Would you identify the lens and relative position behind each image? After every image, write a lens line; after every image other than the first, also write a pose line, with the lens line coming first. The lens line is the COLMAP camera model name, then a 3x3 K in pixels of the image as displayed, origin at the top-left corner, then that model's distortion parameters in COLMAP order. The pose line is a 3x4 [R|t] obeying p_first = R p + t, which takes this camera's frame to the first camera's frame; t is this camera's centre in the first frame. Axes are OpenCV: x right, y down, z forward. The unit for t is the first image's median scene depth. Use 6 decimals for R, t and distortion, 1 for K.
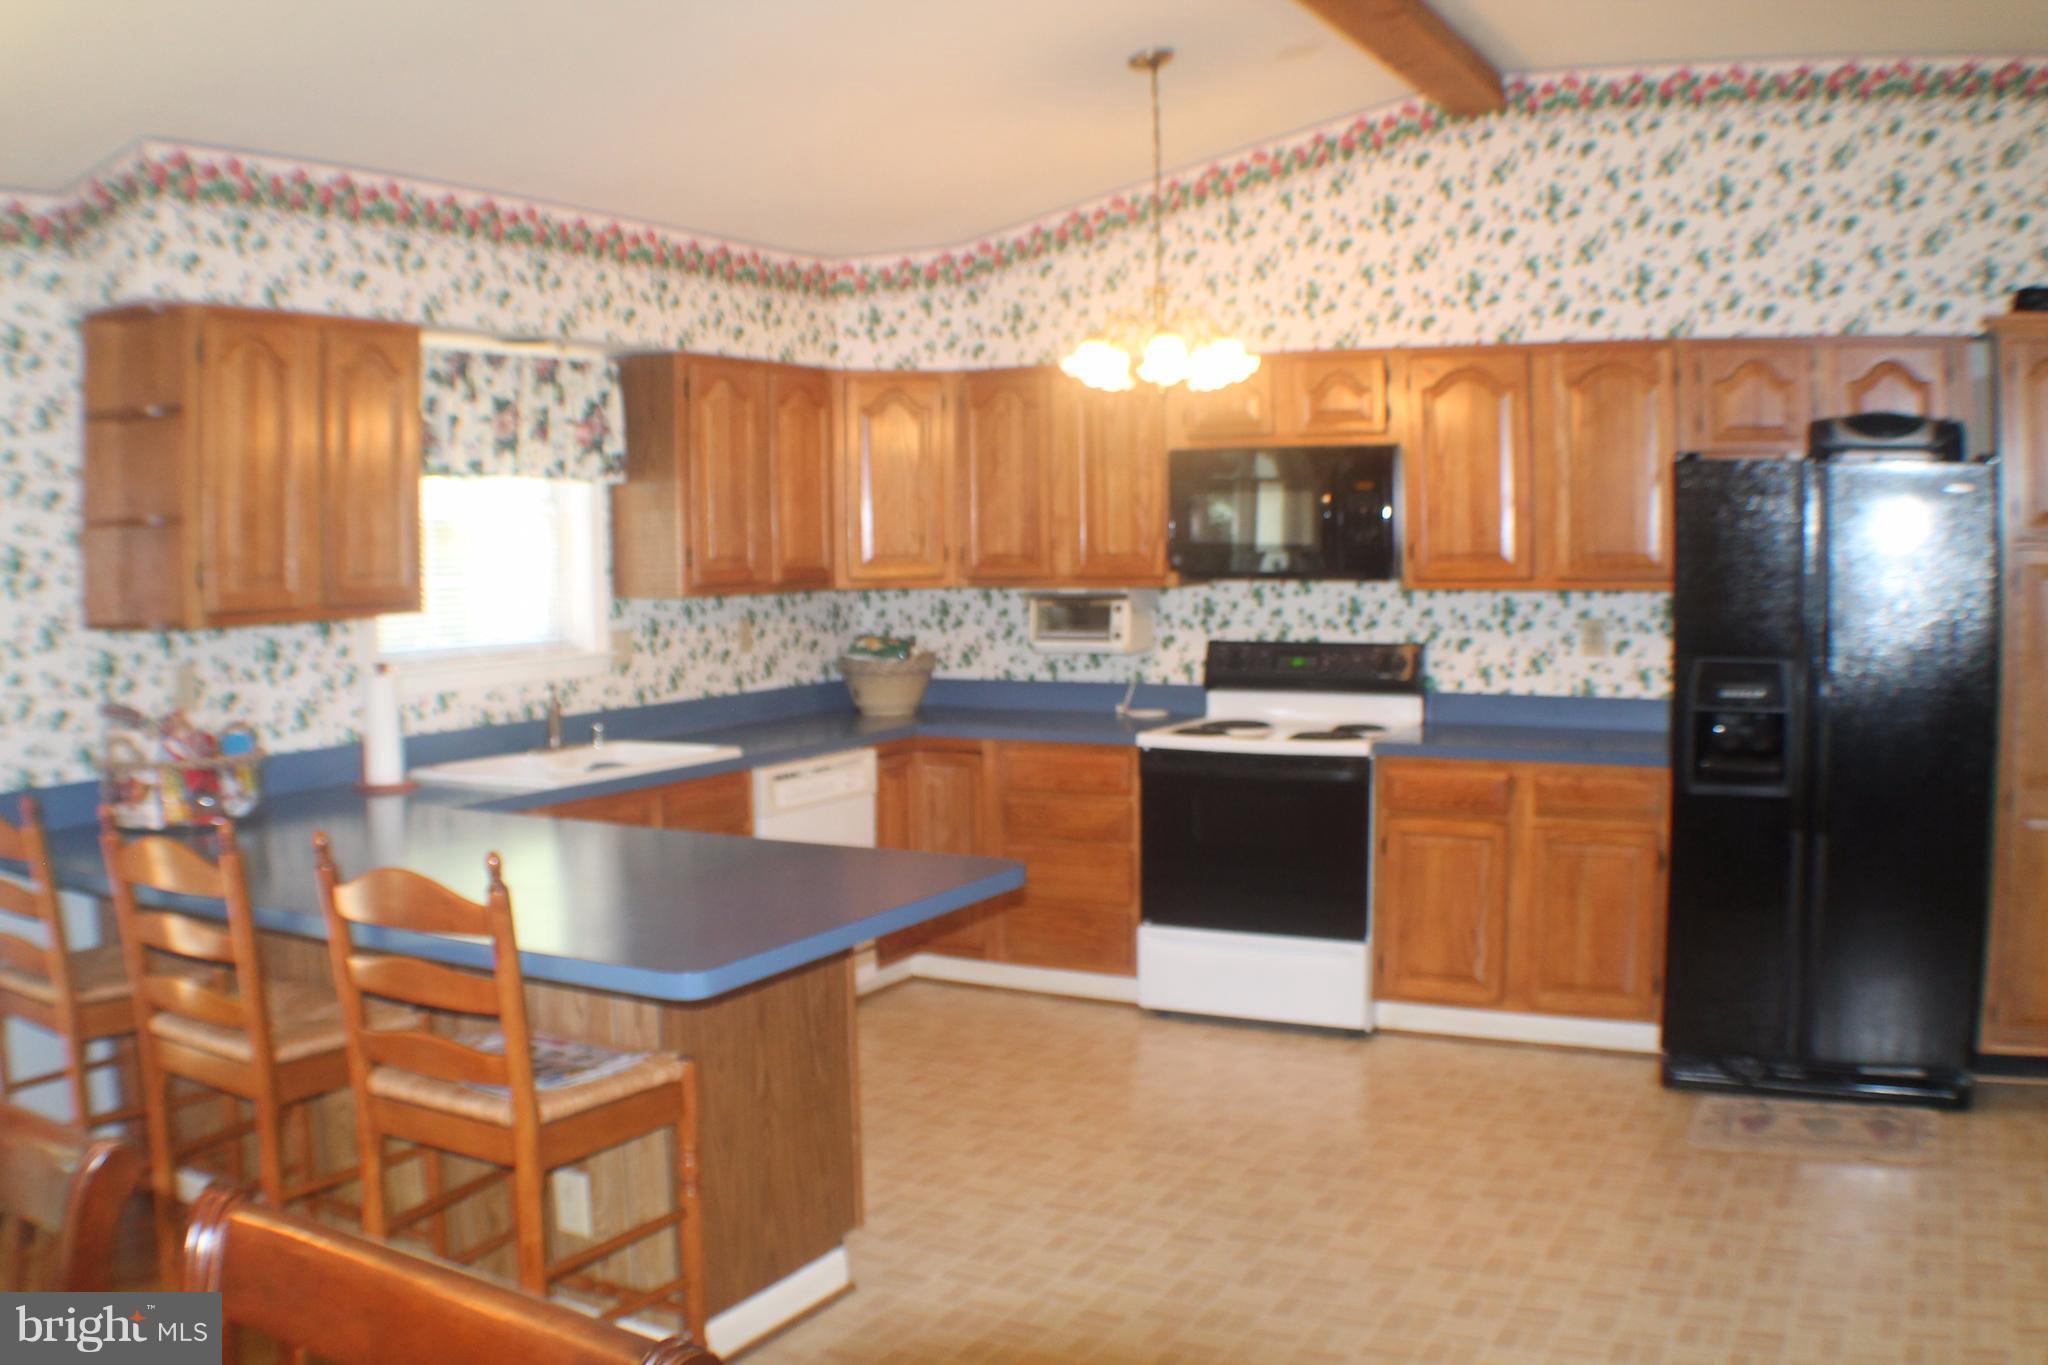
lens RADIAL K [[1869.9, 0, 1024.0], [0, 1869.9, 682.5], [0, 0, 1]] dist [-0.314396, 0.087487]
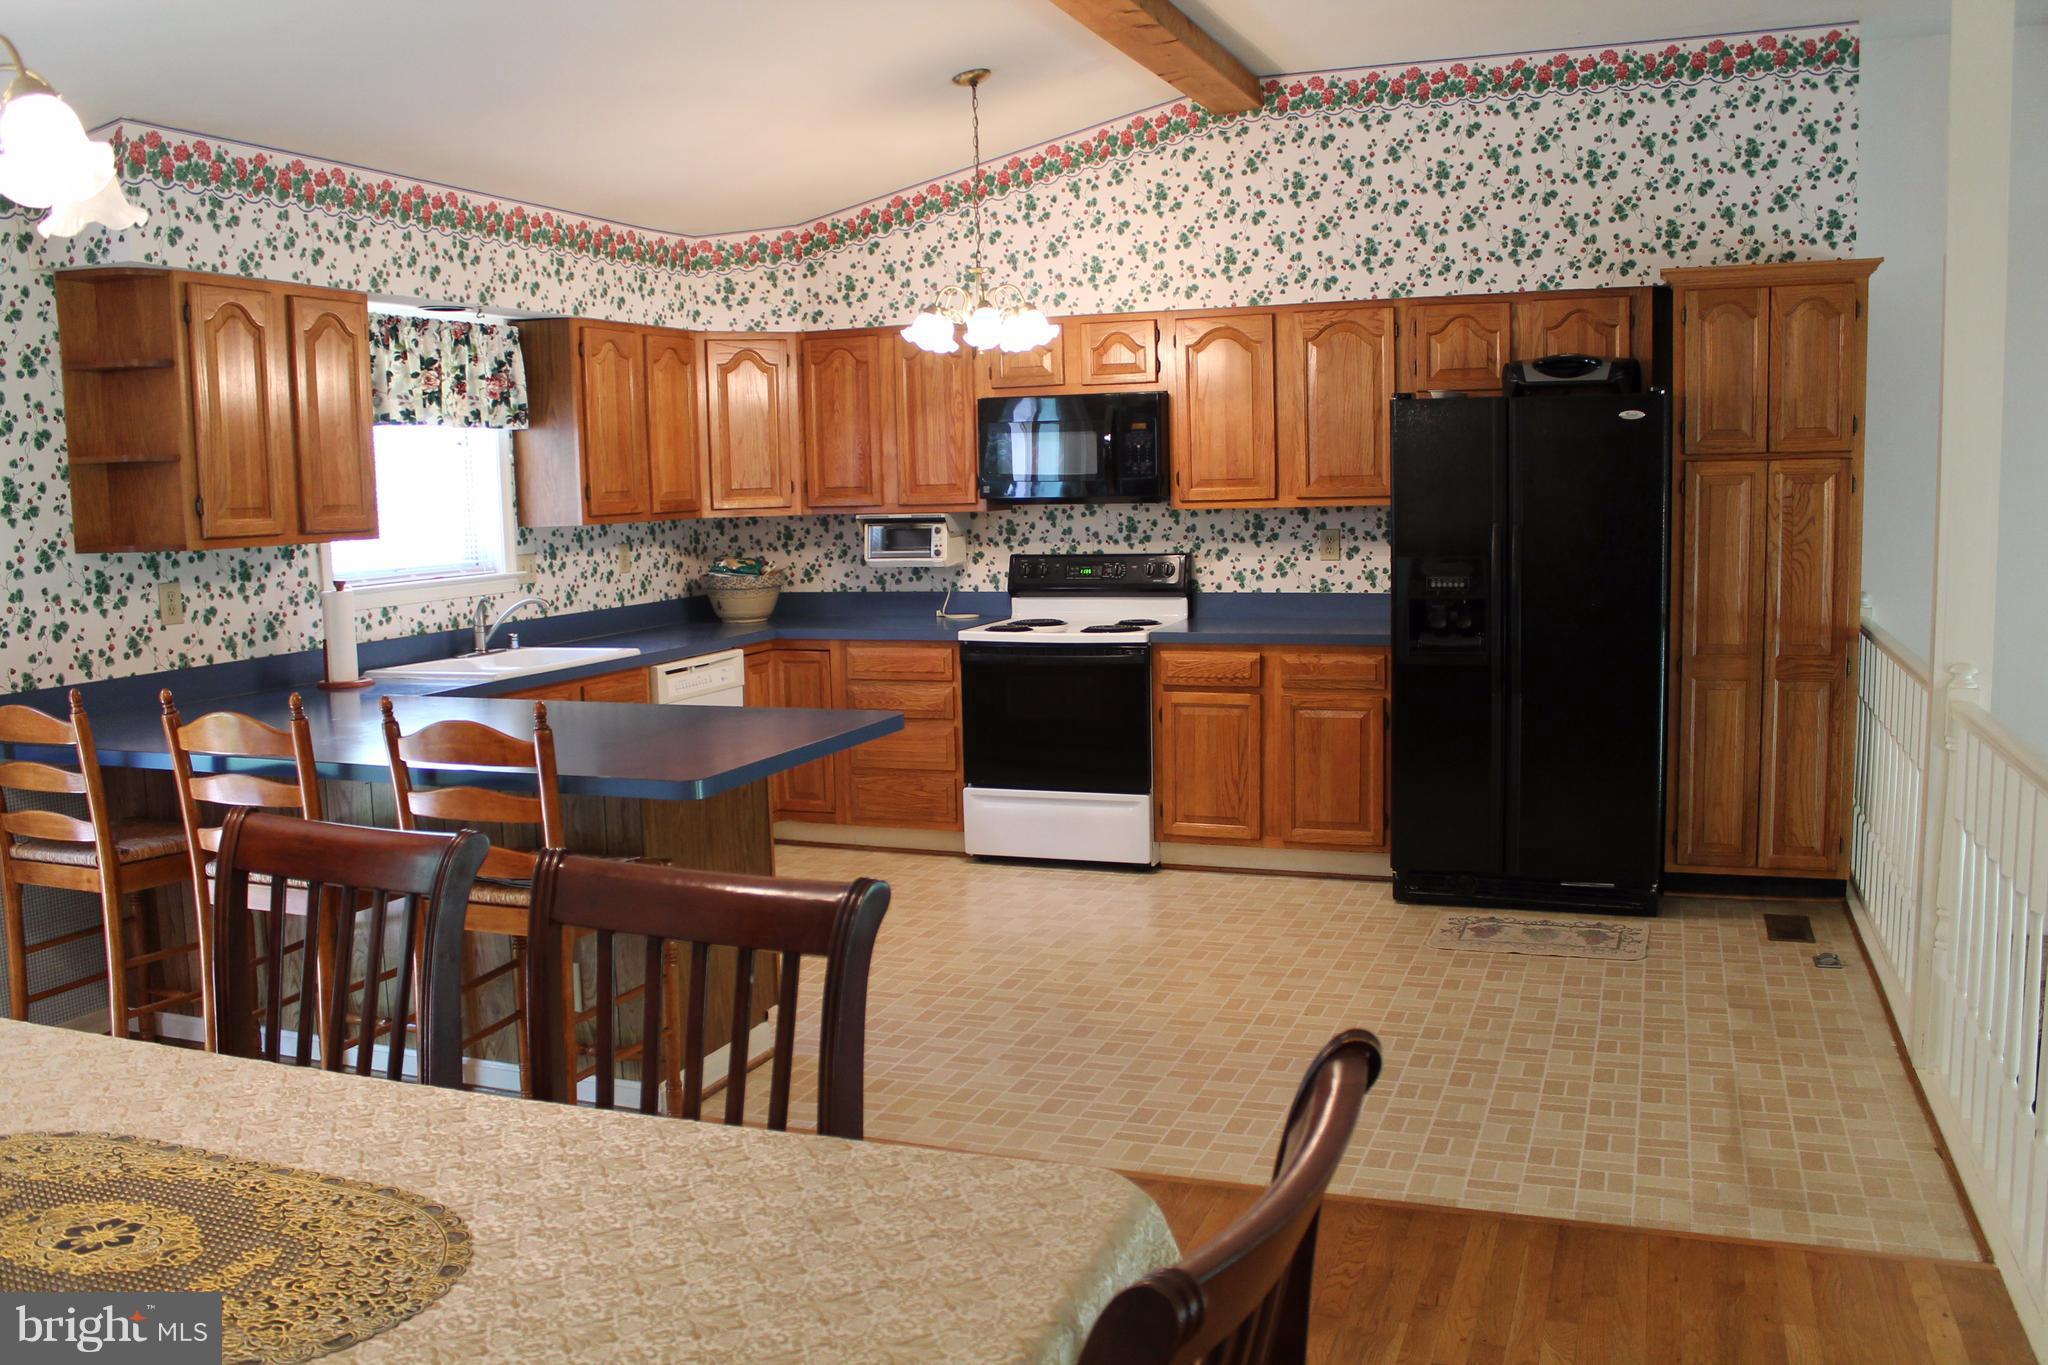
lens RADIAL K [[1797.6, 0, 1020.1], [0, 1797.6, 697.9], [0, 0, 1]] dist [-0.131239, 0.172365]
pose [[0.991866, -0.026948, 0.124399, -0.049458], [0.021383, 0.998719, 0.045857, 0.018864], [-0.125475, -0.042824, 0.991172, -0.188346]]
